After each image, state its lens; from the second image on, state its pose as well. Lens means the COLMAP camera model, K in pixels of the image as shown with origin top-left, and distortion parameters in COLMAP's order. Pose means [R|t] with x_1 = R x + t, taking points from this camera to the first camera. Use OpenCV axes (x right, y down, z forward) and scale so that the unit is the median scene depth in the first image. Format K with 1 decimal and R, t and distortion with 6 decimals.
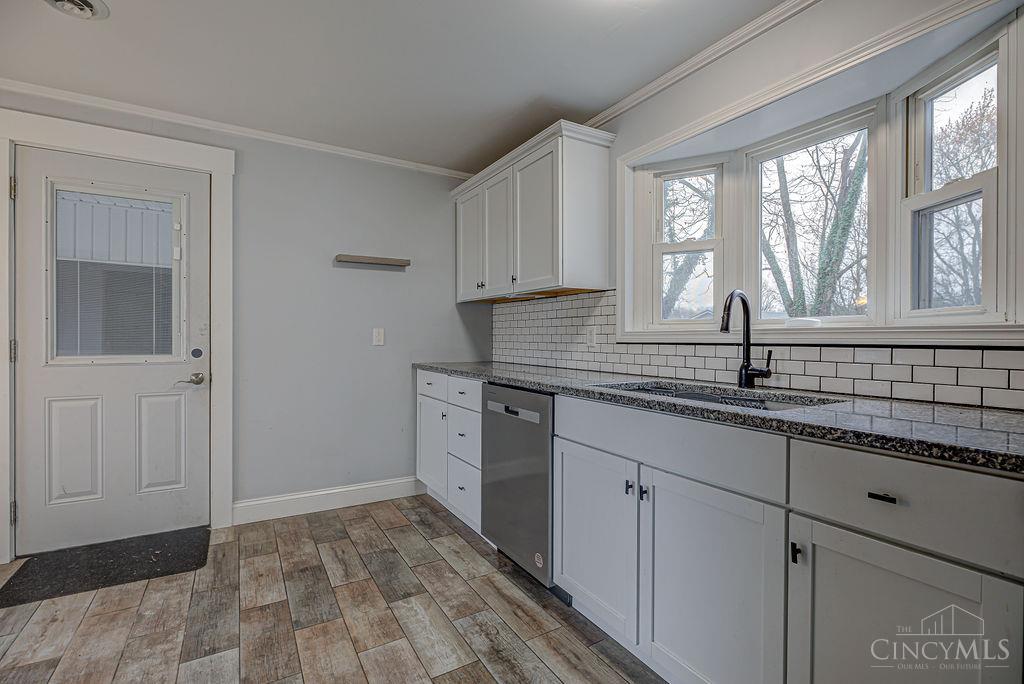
lens RADIAL K [[468.8, 0, 513.9], [0, 468.8, 340.2], [0, 0, 1]] dist [-0.002709, 0.000213]
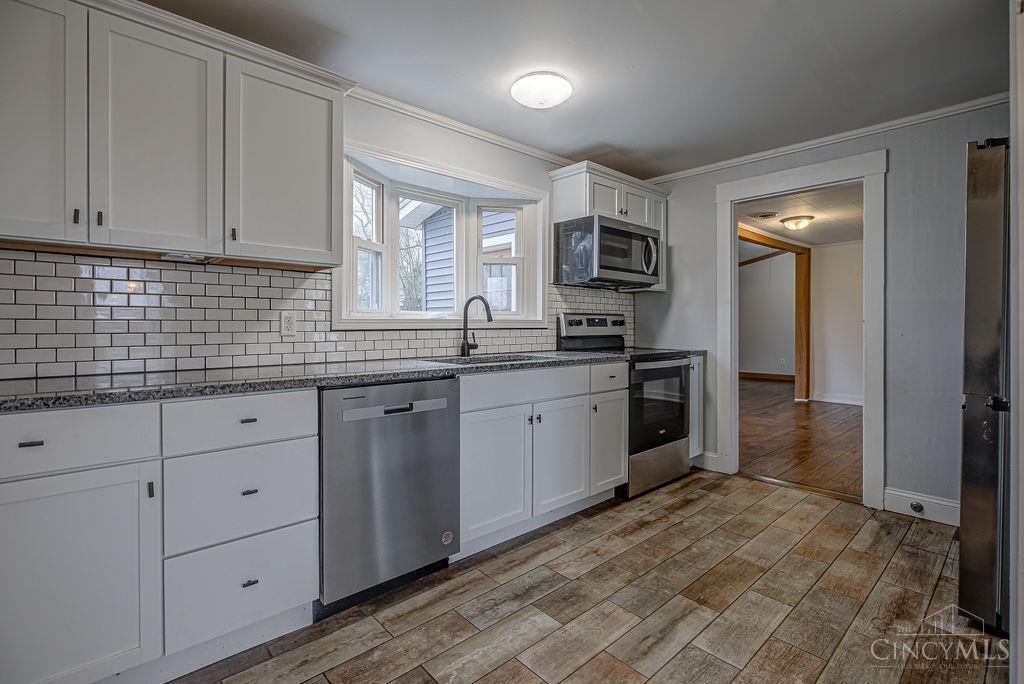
lens RADIAL K [[468.8, 0, 514.2], [0, 468.8, 331.6], [0, 0, 1]] dist [-0.002709, 0.000213]
pose [[-0.193083, -0.016261, 0.981048, -1.004460], [0.005286, 0.999831, 0.017613, -0.008628], [-0.981168, 0.008586, -0.192964, 1.062790]]
